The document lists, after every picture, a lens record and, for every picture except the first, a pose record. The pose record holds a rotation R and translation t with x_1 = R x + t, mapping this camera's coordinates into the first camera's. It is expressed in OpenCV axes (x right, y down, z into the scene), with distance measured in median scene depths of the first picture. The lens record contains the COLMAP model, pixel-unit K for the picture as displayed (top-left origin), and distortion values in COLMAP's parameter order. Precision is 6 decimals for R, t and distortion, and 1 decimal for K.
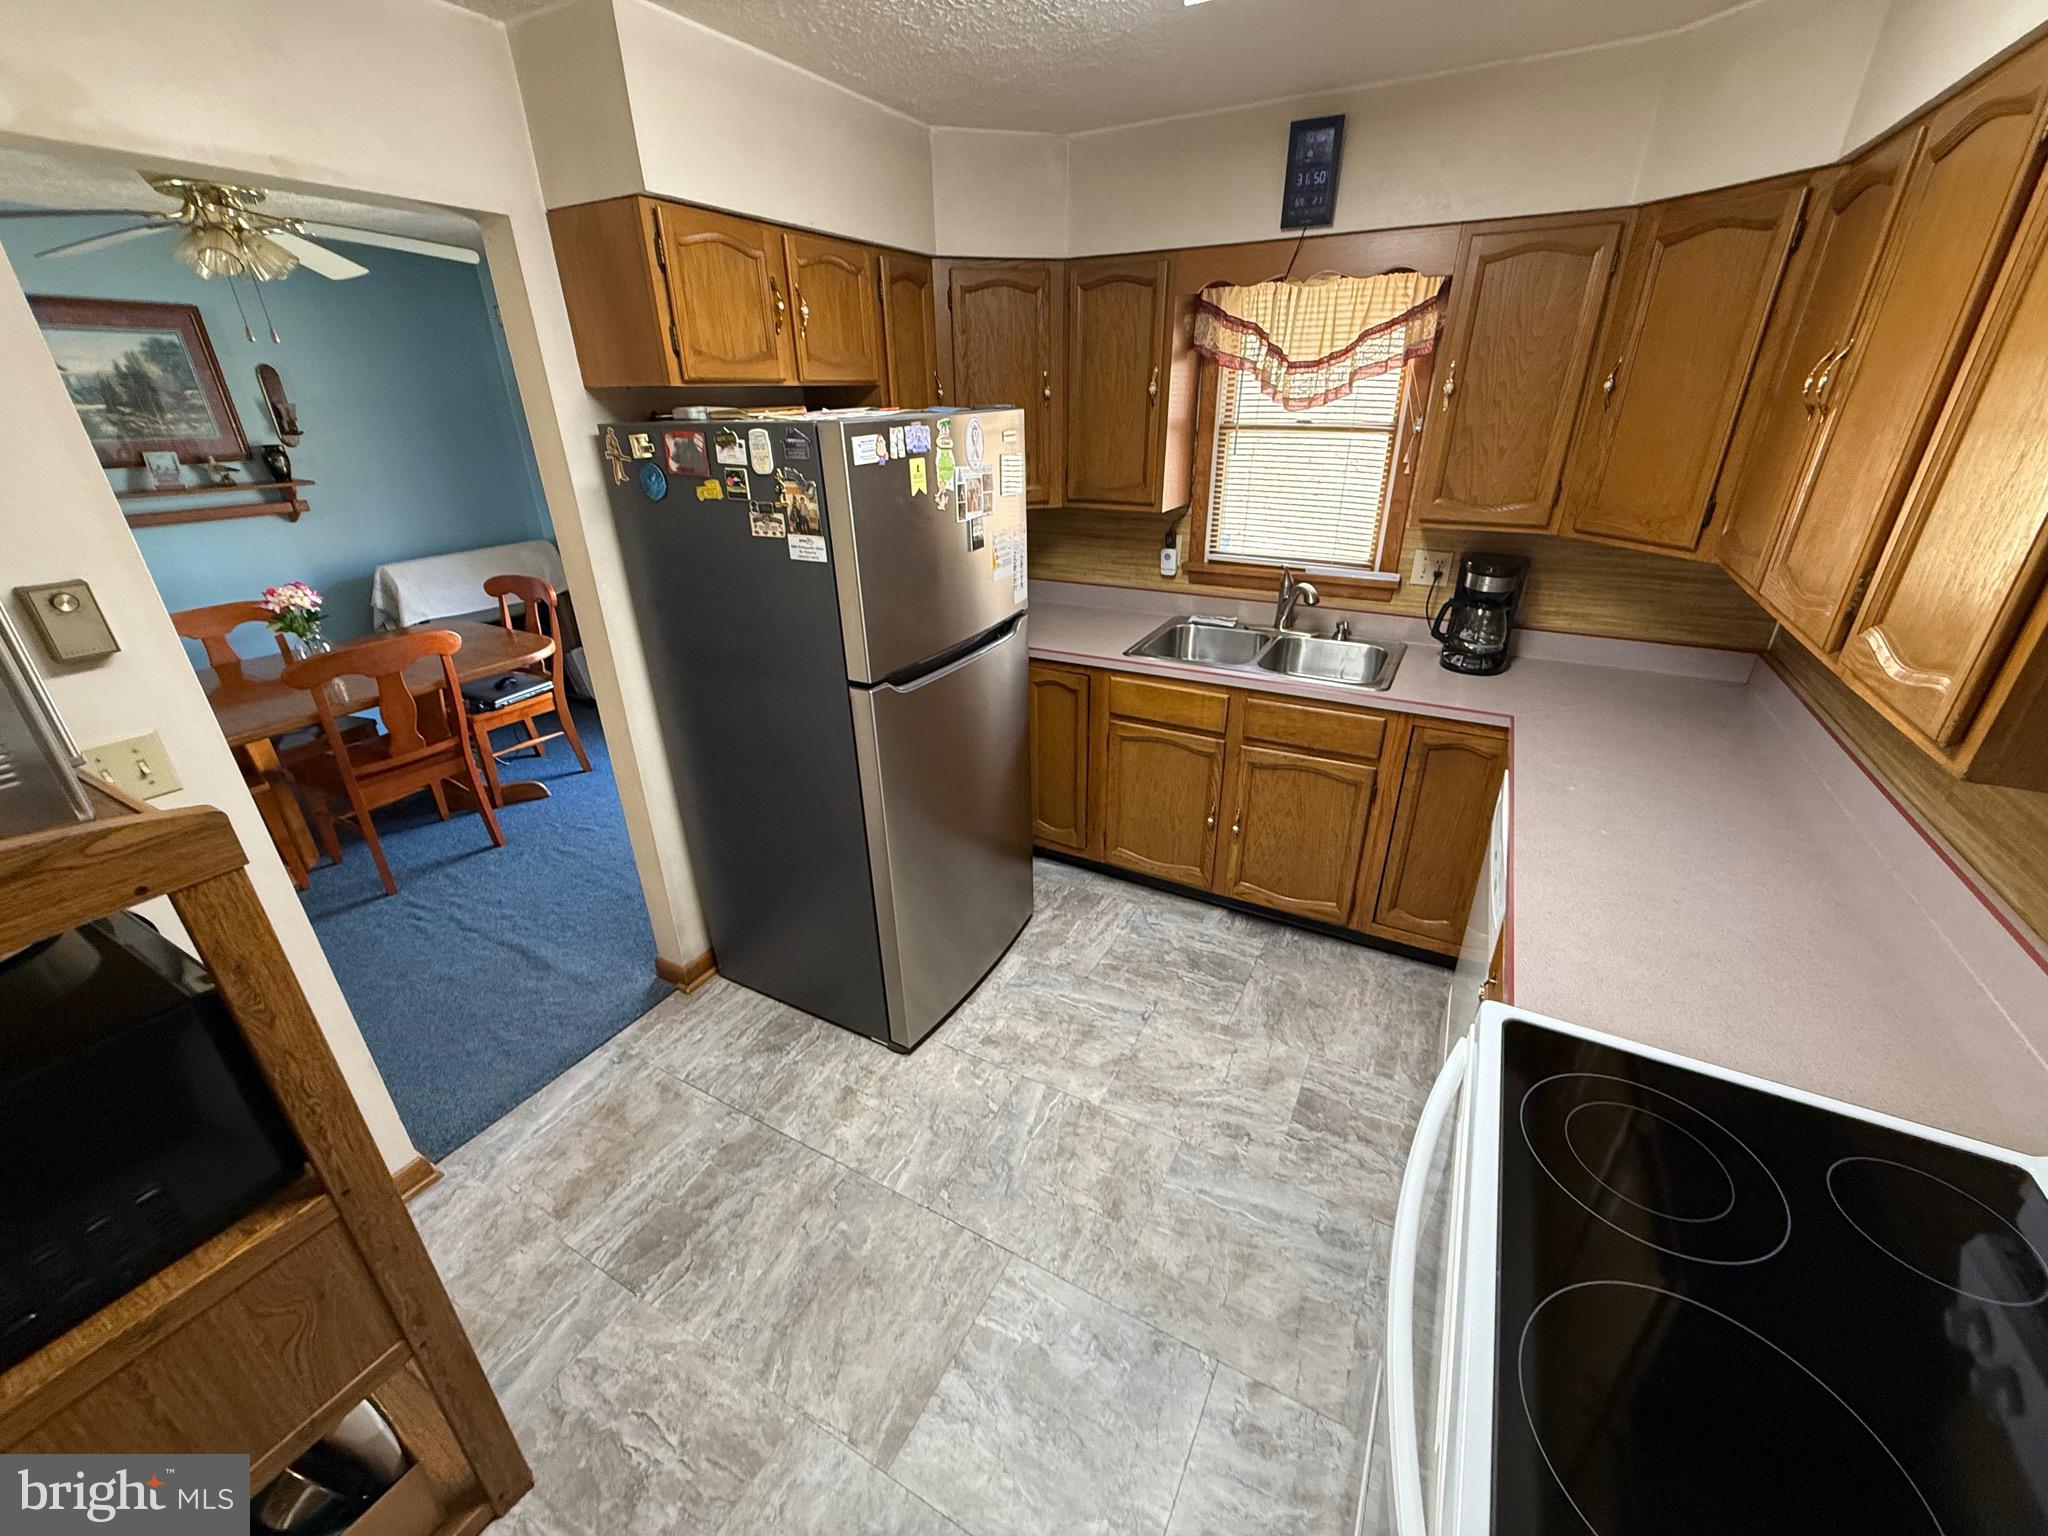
lens RADIAL K [[813.0, 0, 1023.8], [0, 813.0, 770.7], [0, 0, 1]] dist [-0.000034, -0.000058]
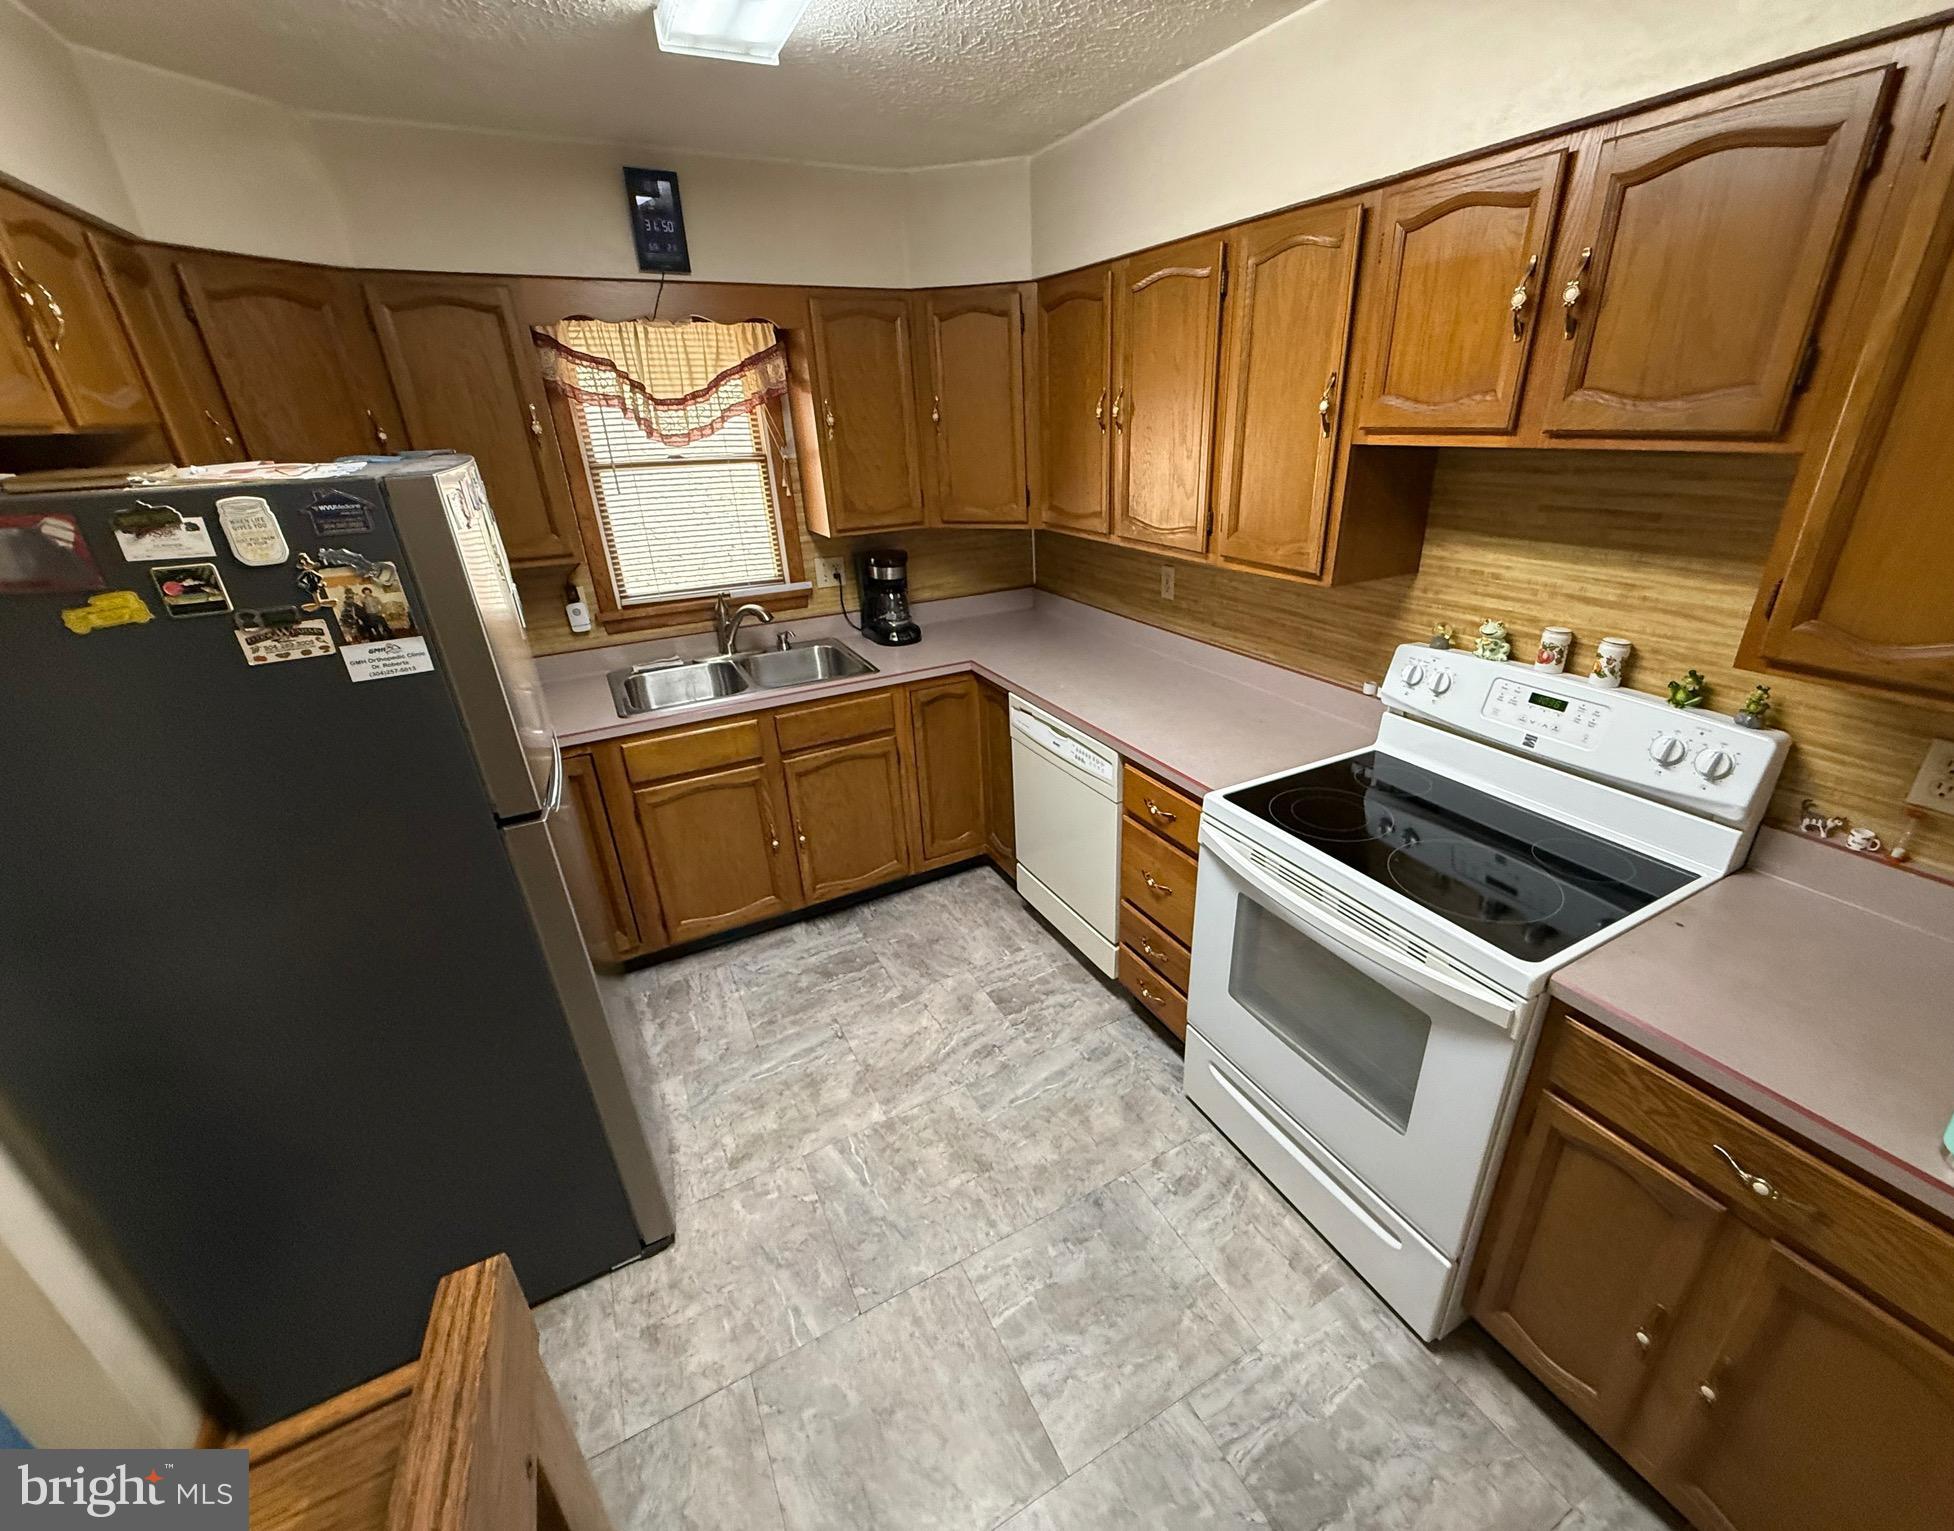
lens RADIAL K [[815.3, 0, 1014.4], [0, 815.3, 771.4], [0, 0, 1]] dist [0.001318, 0.000113]
pose [[0.535206, -0.346960, 0.770177, -0.408140], [0.379531, 0.913313, 0.147701, -0.065085], [-0.754659, 0.213256, 0.620493, 0.141963]]
